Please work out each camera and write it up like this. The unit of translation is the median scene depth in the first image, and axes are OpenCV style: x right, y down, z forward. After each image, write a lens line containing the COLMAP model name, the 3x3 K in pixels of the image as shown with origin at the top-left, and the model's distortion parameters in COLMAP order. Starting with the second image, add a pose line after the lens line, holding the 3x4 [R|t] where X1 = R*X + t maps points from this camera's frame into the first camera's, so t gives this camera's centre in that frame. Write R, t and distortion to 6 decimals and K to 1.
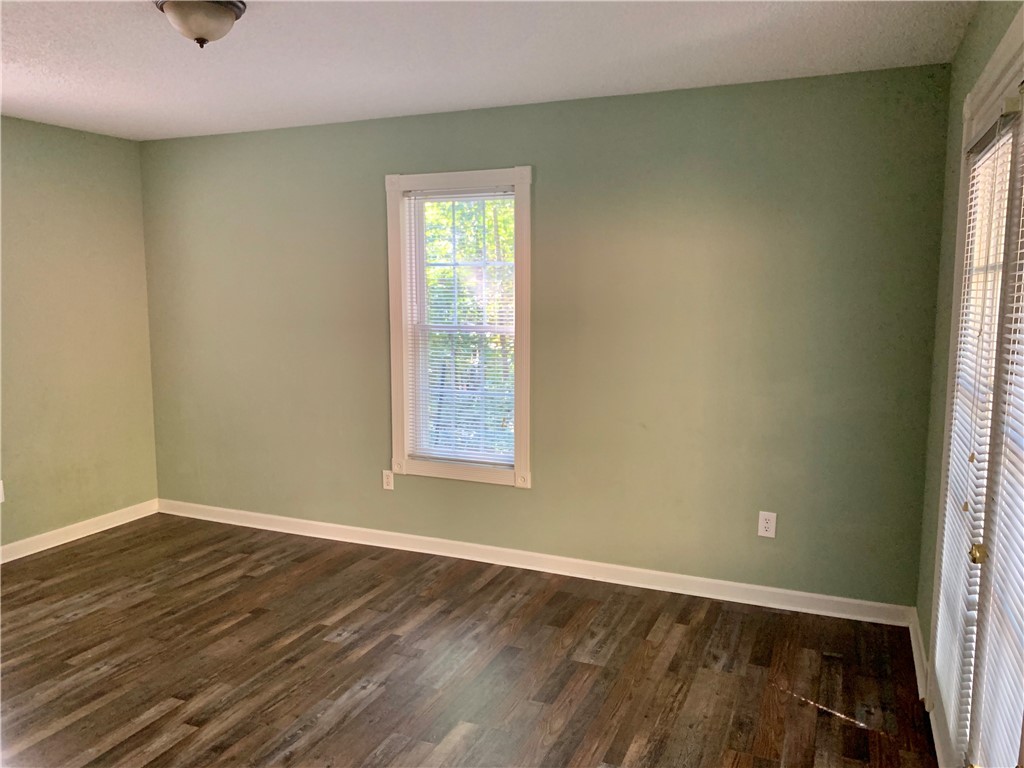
lens RADIAL K [[783.9, 0, 512.0], [0, 783.9, 384.0], [0, 0, 1]] dist [0.023880, -0.032349]
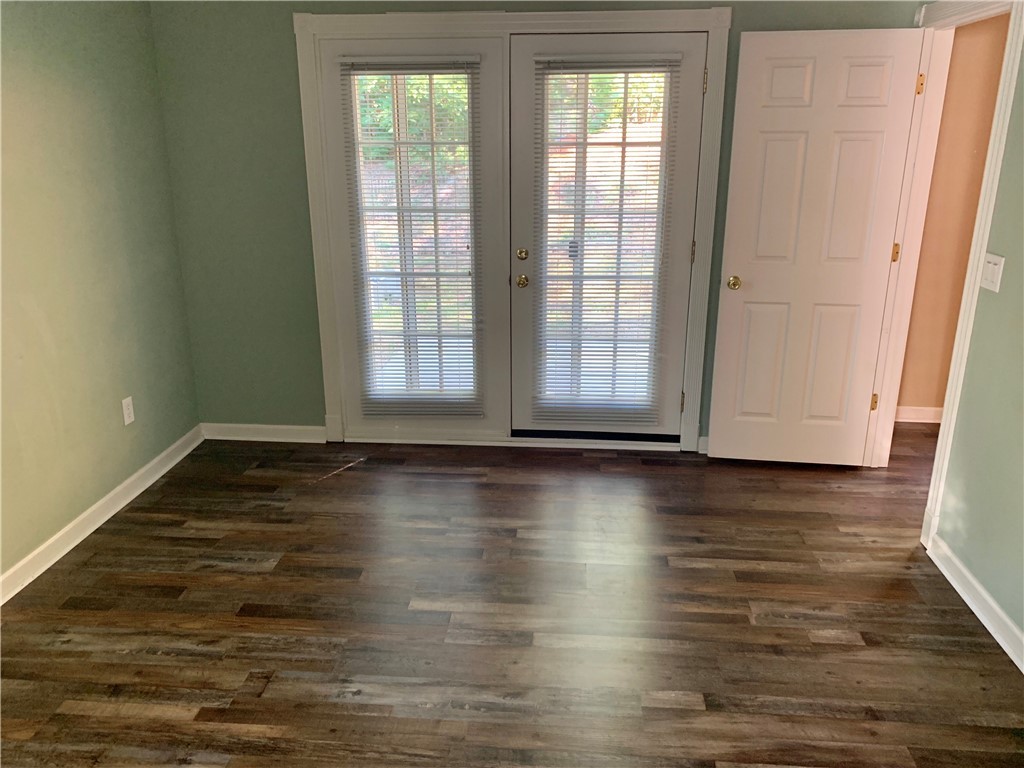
lens RADIAL K [[783.9, 0, 512.0], [0, 783.9, 384.0], [0, 0, 1]] dist [0.023880, -0.032349]
pose [[-0.312113, -0.291335, 0.904273, -0.761410], [0.121286, 0.931814, 0.342070, -0.140007], [-0.942271, 0.216440, -0.255497, 0.868732]]
